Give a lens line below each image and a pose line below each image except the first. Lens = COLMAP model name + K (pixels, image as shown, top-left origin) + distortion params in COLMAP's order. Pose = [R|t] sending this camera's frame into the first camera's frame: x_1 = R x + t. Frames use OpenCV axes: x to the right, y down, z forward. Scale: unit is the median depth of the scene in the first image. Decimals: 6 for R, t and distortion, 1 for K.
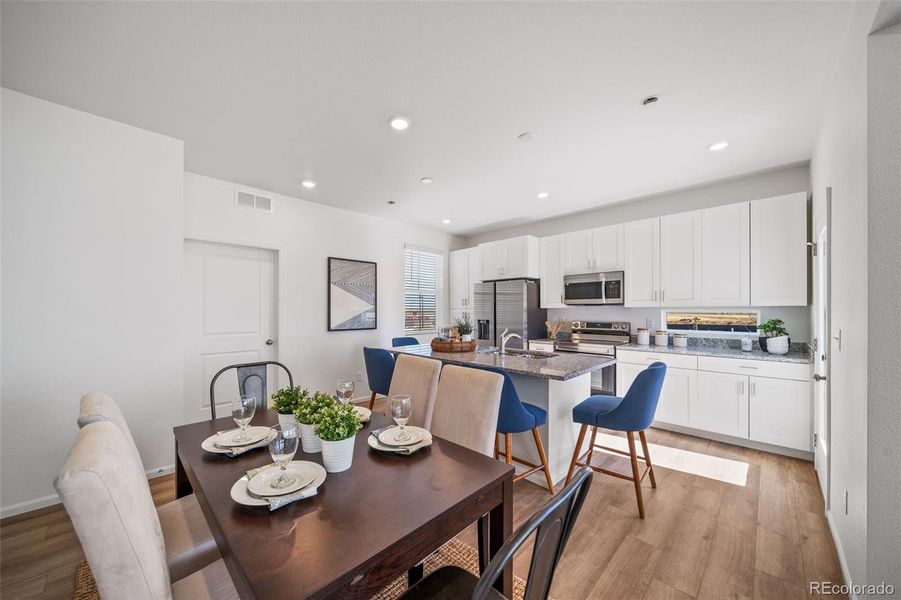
lens RADIAL K [[324.1, 0, 443.2], [0, 324.1, 310.5], [0, 0, 1]] dist [-0.000509, -0.000044]
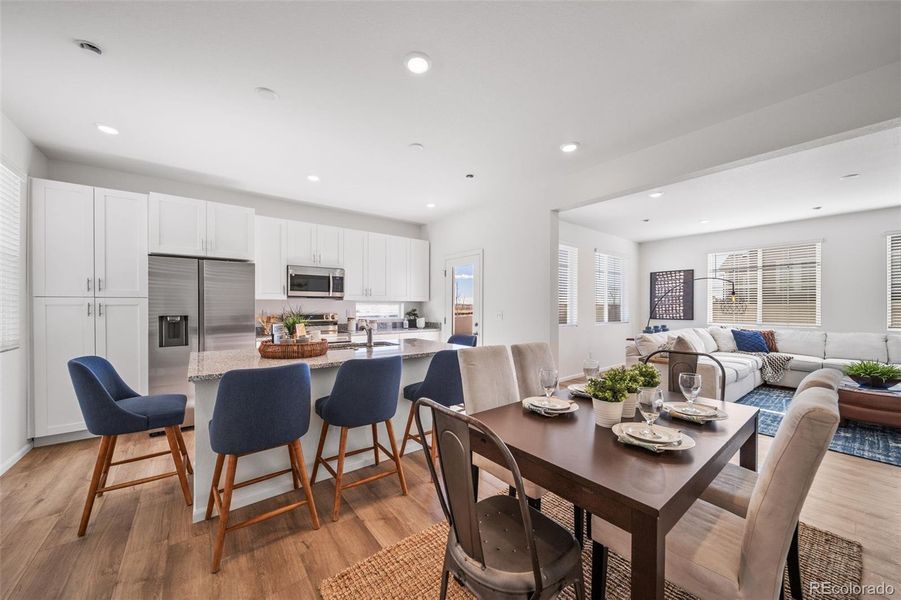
lens RADIAL K [[324.1, 0, 443.2], [0, 324.1, 310.5], [0, 0, 1]] dist [-0.000509, -0.000044]
pose [[0.124061, -0.008163, 0.992241, -0.533540], [0.000502, 0.999967, 0.008164, 0.016630], [-0.992275, -0.000515, 0.124061, 0.478936]]
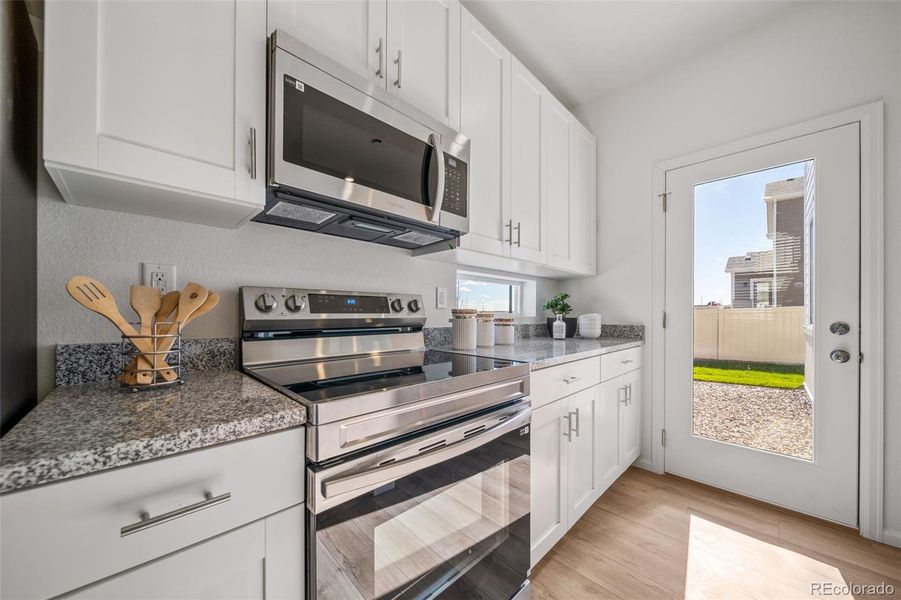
lens RADIAL K [[324.1, 0, 443.2], [0, 324.1, 310.5], [0, 0, 1]] dist [-0.000509, -0.000044]
pose [[0.002672, 0.009422, 0.999952, 0.208404], [-0.004739, 0.999945, -0.009409, 0.057223], [-0.999985, -0.004714, 0.002717, 0.976813]]
